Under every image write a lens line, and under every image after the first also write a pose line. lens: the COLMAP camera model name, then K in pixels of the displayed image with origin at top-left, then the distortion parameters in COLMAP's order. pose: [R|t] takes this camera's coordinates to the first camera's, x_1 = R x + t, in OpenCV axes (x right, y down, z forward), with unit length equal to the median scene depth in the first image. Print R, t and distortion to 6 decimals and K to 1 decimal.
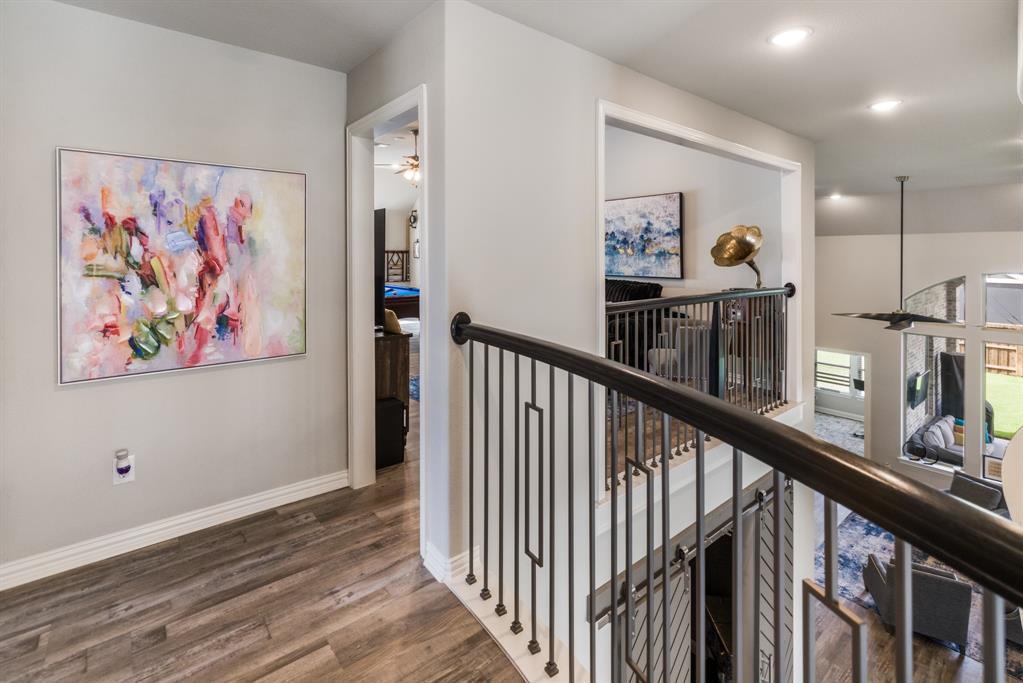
lens RADIAL K [[452.5, 0, 505.1], [0, 452.5, 334.0], [0, 0, 1]] dist [0.001678, 0.000388]
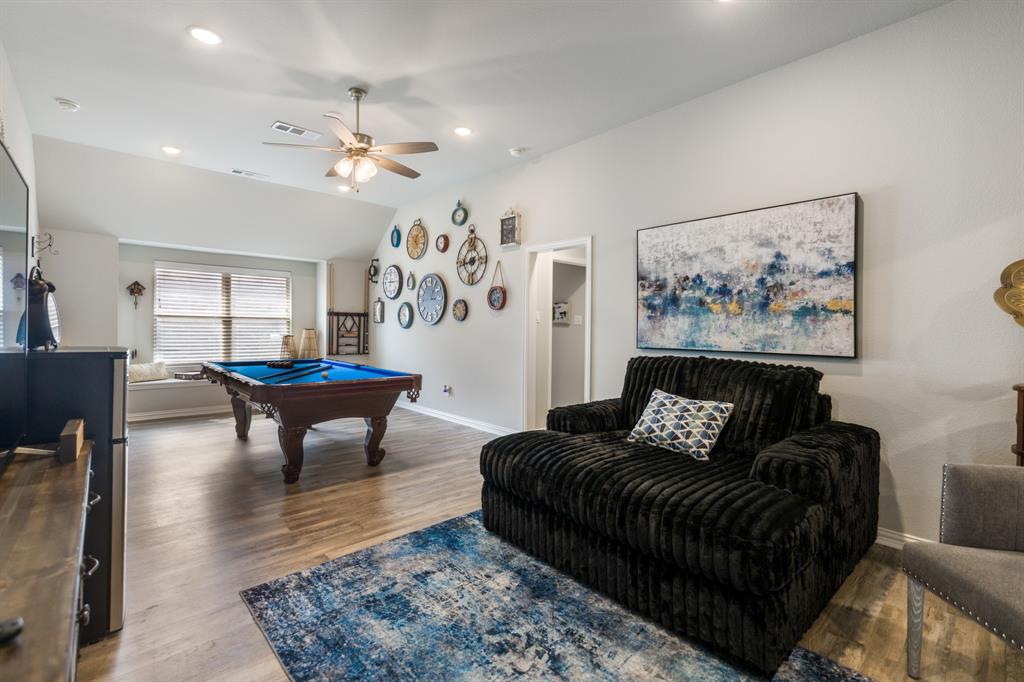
lens RADIAL K [[452.9, 0, 505.6], [0, 452.9, 333.5], [0, 0, 1]] dist [0.001678, 0.000388]
pose [[0.999245, -0.001293, 0.038840, -0.028874], [0.006999, 0.989090, -0.147145, -0.073460], [-0.038226, 0.147306, 0.988352, 0.478744]]
